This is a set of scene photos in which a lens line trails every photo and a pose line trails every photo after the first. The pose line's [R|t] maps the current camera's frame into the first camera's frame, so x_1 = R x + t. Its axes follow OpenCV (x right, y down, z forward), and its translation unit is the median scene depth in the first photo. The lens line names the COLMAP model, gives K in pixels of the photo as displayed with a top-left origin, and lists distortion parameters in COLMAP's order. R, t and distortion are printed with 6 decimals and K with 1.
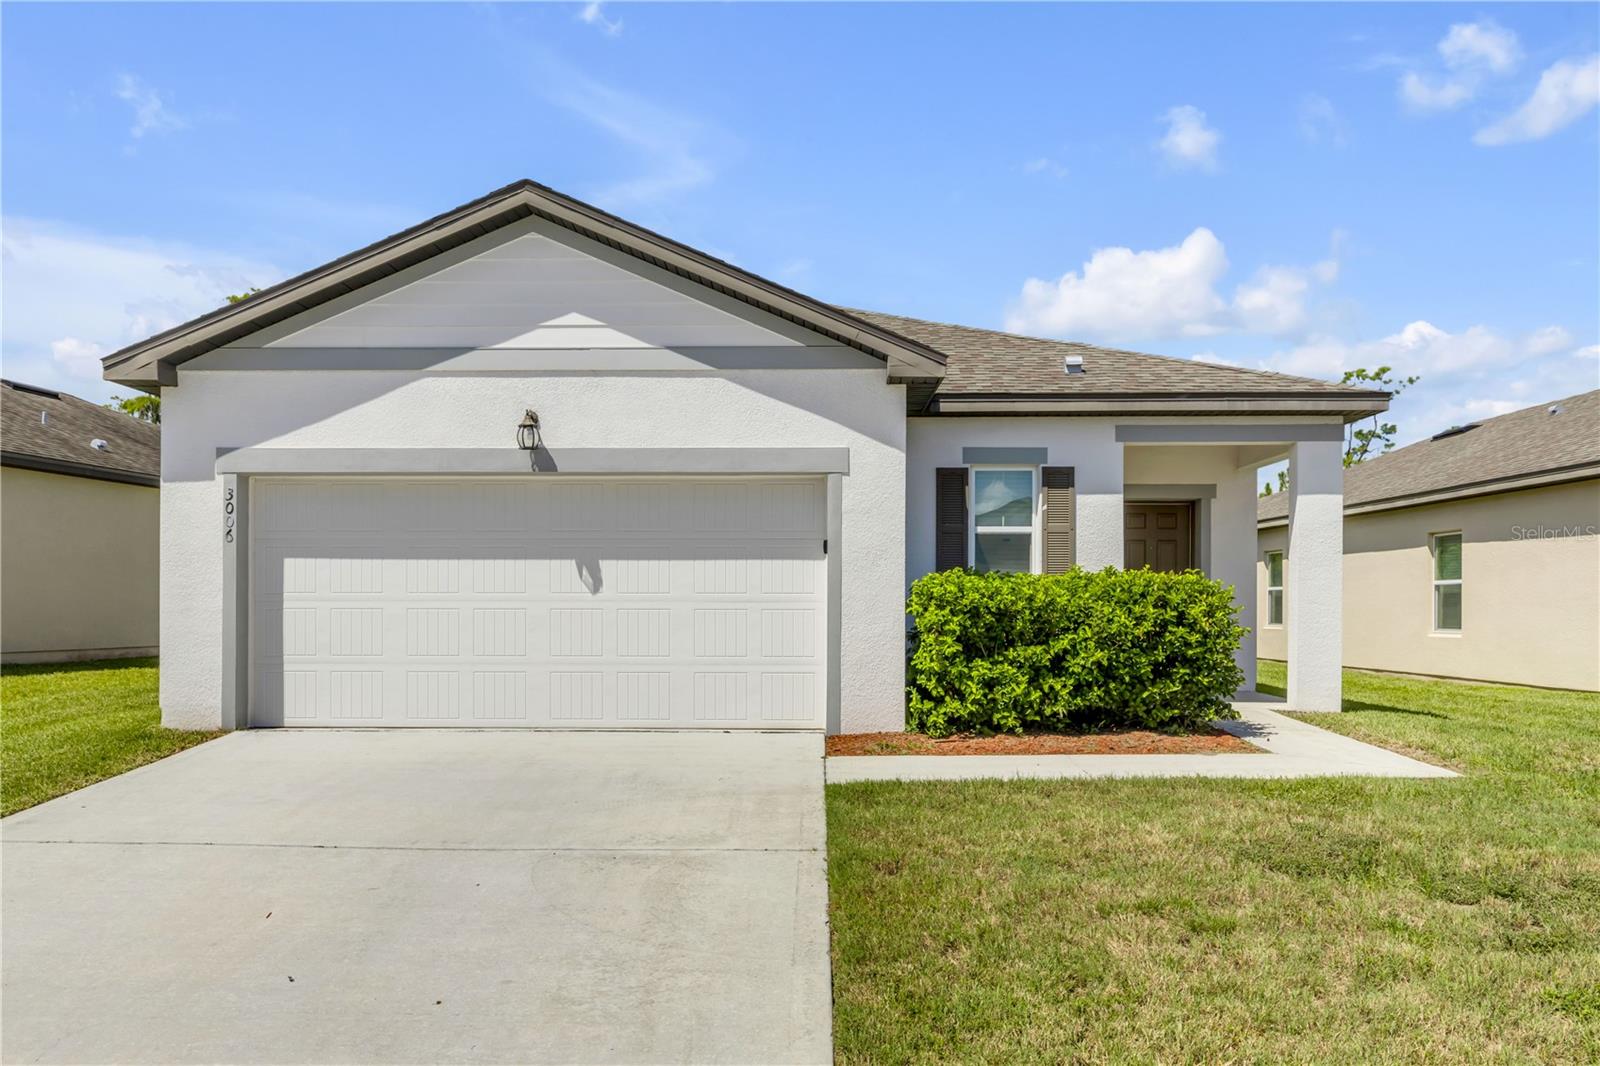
lens RADIAL K [[1164.3, 0, 799.4], [0, 1164.3, 593.9], [0, 0, 1]] dist [-0.001669, -0.001654]
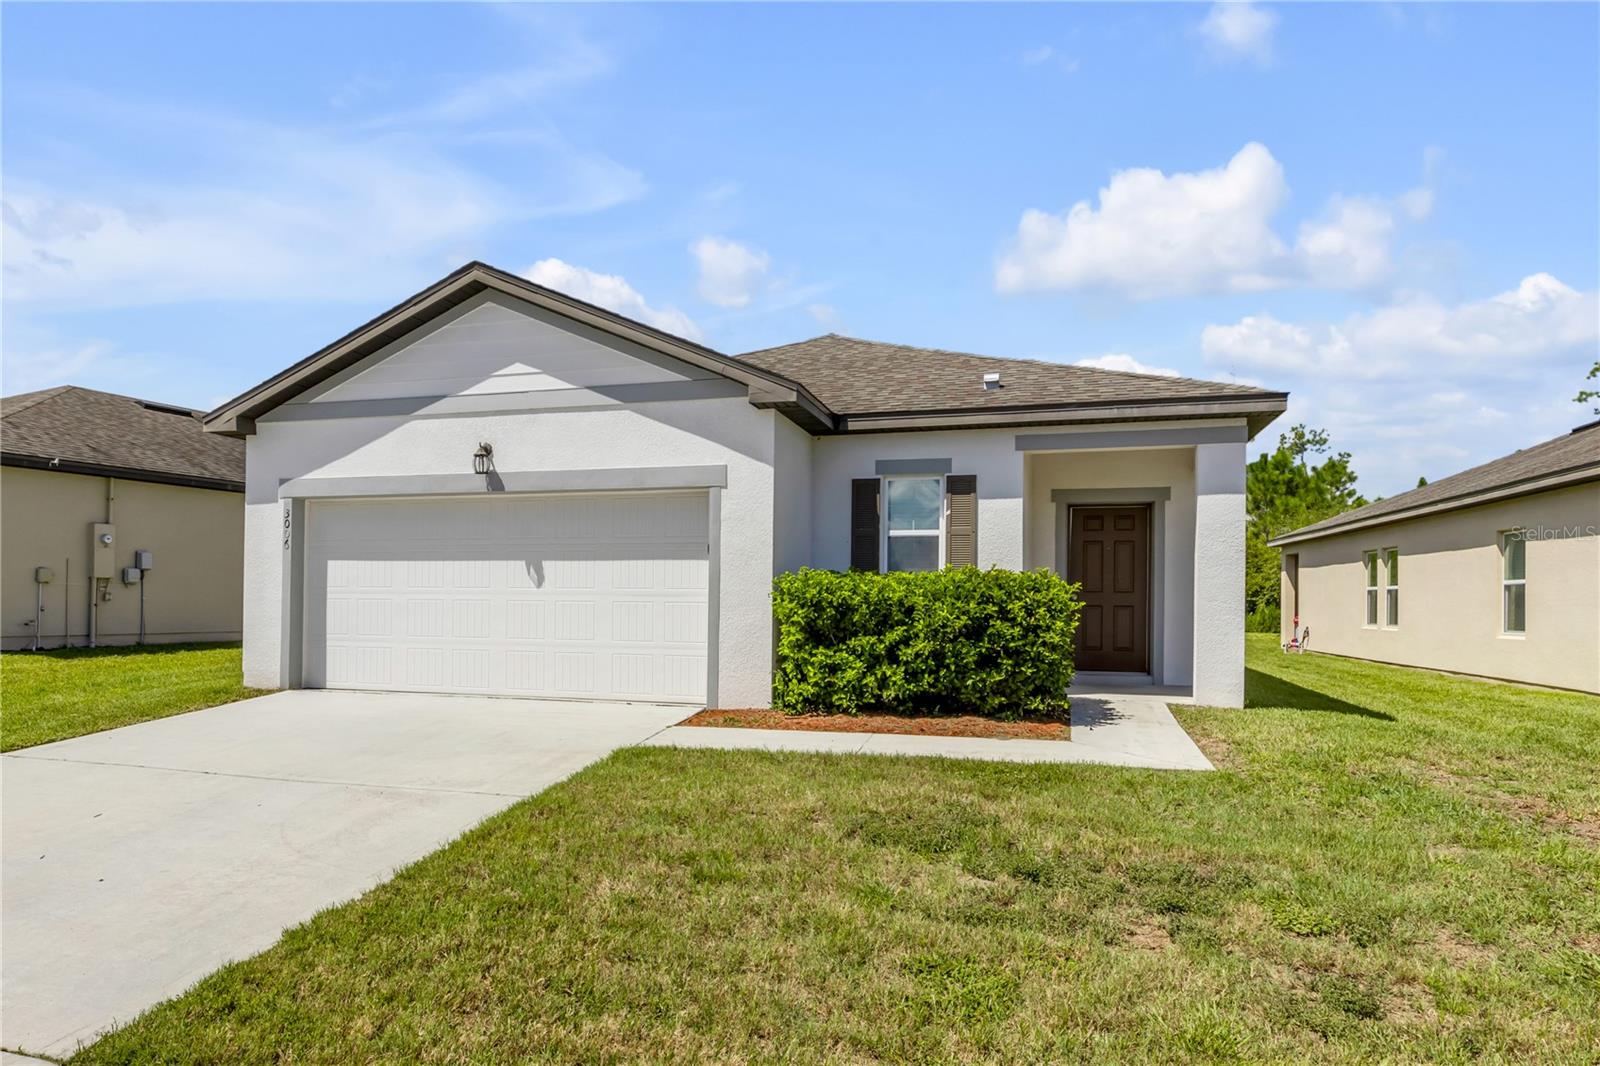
lens RADIAL K [[1016.2, 0, 730.4], [0, 1016.2, 580.9], [0, 0, 1]] dist [0.001644, 0.000364]
pose [[0.958812, 0.001696, -0.284037, 0.336179], [-0.004975, 0.999929, -0.010824, 0.002496], [0.283999, 0.011791, 0.958752, 0.021310]]
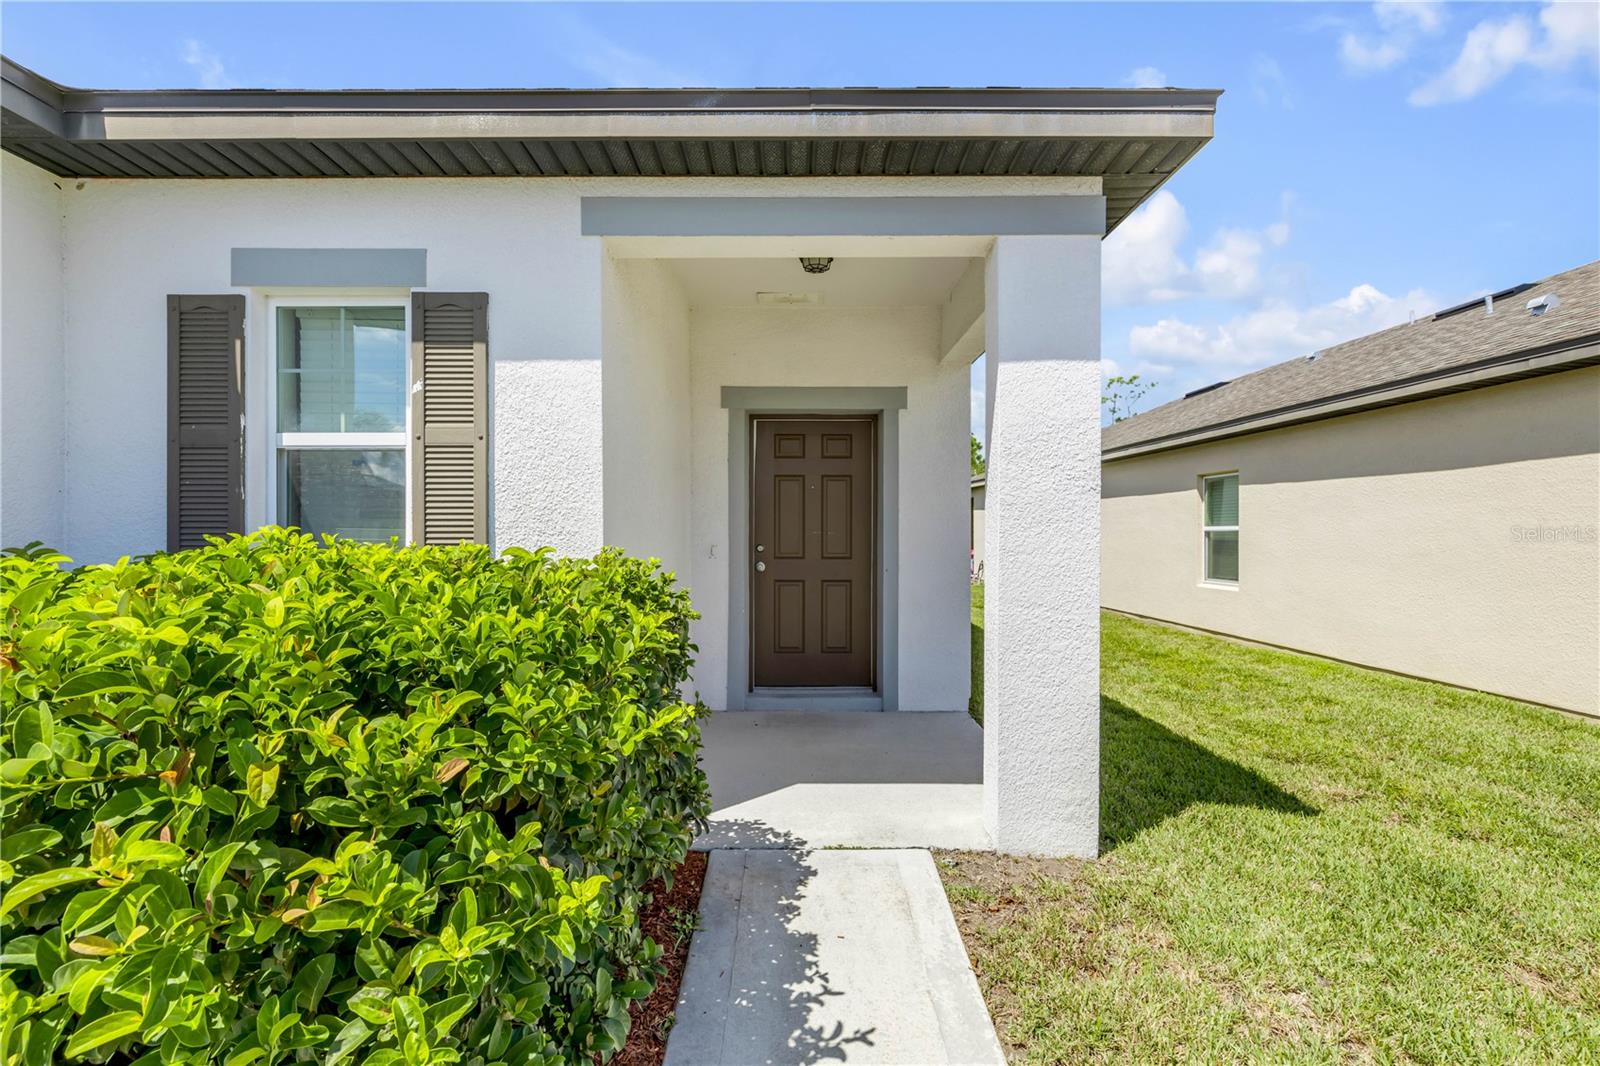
lens RADIAL K [[716.4, 0, 793.5], [0, 716.4, 523.5], [0, 0, 1]] dist [0.003087, -0.000348]
pose [[0.999739, -0.002301, 0.022718, 0.403849], [0.002334, 0.999996, -0.001415, -0.026526], [-0.022715, 0.001468, 0.999741, 0.857419]]
